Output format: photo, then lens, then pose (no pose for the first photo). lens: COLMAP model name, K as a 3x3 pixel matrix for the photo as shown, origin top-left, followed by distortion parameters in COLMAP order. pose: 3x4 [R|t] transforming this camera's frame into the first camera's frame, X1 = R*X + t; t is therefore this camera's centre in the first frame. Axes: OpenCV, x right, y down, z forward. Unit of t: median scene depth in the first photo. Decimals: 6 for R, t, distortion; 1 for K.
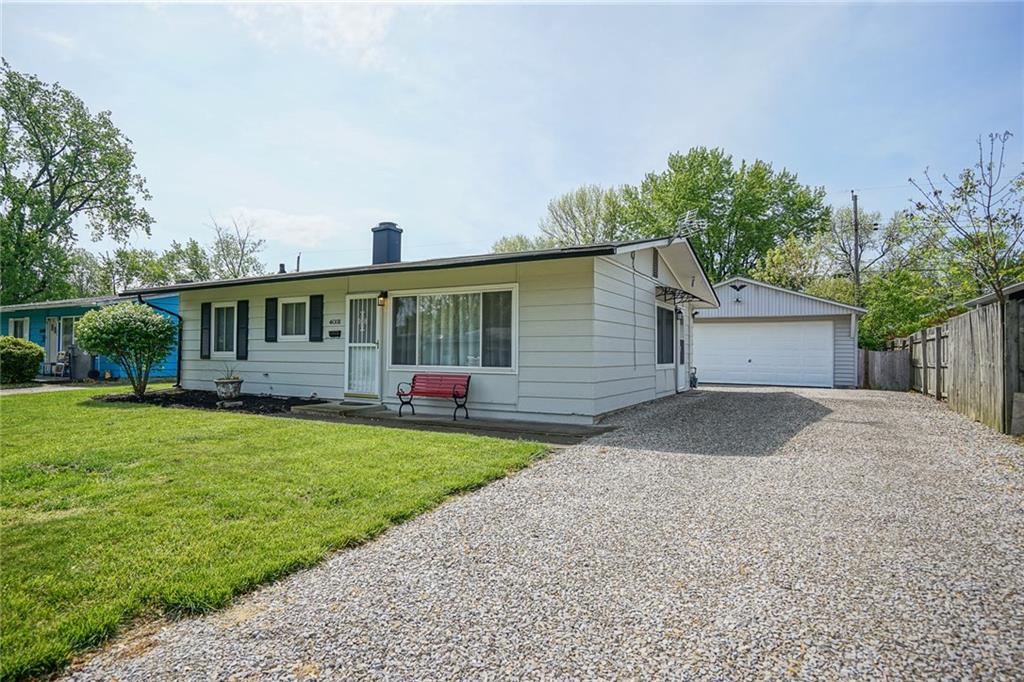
lens RADIAL K [[568.1, 0, 507.1], [0, 568.1, 345.2], [0, 0, 1]] dist [-0.018450, 0.005264]
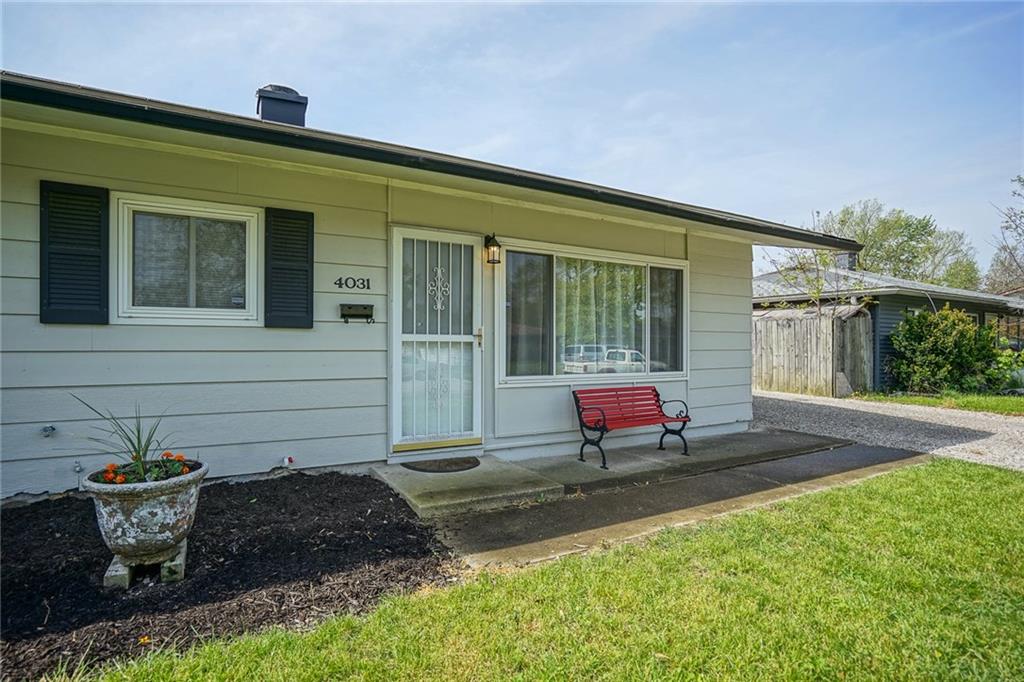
lens RADIAL K [[505.4, 0, 494.6], [0, 505.4, 347.1], [0, 0, 1]] dist [-0.035730, 0.011114]
pose [[0.535562, -0.009522, 0.844442, -0.454480], [-0.014825, 0.999676, 0.020675, -0.002083], [-0.844366, -0.023592, 0.535248, 0.563875]]
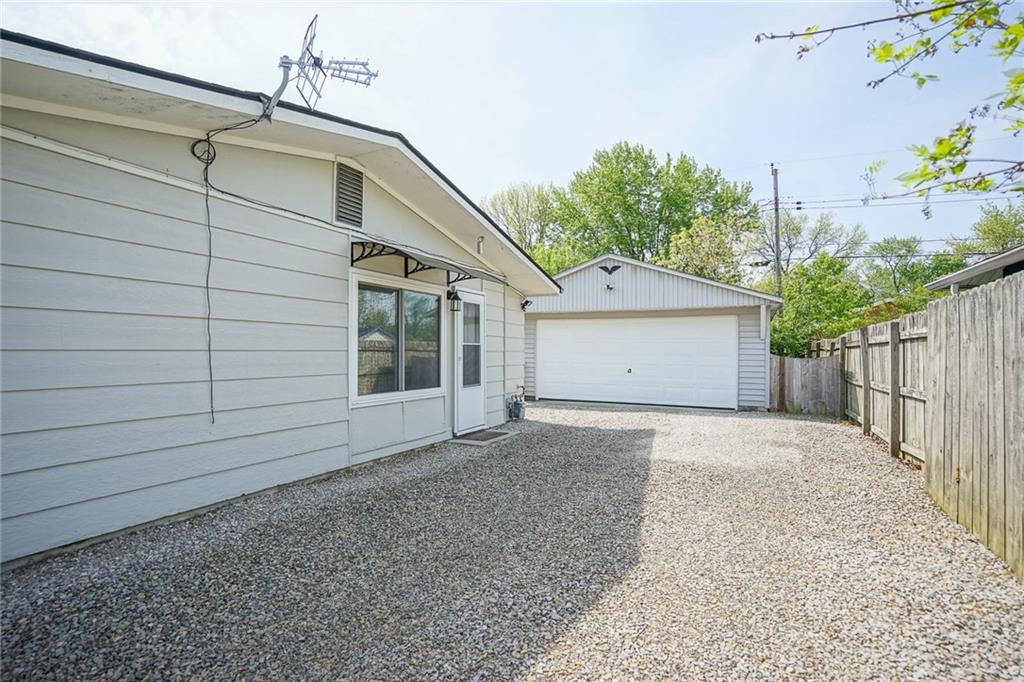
lens RADIAL K [[505.4, 0, 508.2], [0, 505.4, 345.8], [0, 0, 1]] dist [-0.035730, 0.011114]
pose [[0.999125, -0.002945, 0.041718, 0.319633], [0.002696, 0.999978, 0.006041, -0.011495], [-0.041735, -0.005923, 0.999111, 0.462225]]
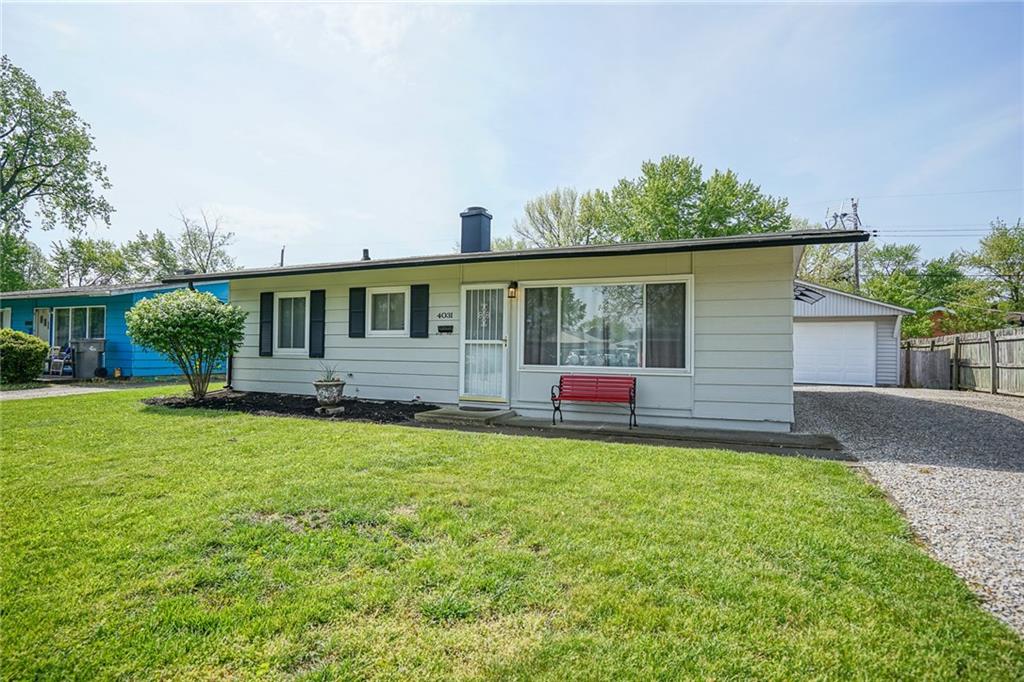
lens RADIAL K [[536.8, 0, 505.8], [0, 536.8, 346.3], [0, 0, 1]] dist [-0.019389, 0.005430]
pose [[0.994417, 0.006011, 0.105352, -0.237722], [-0.006775, 0.999953, 0.006897, 0.000344], [-0.105306, -0.007572, 0.994411, 0.128888]]
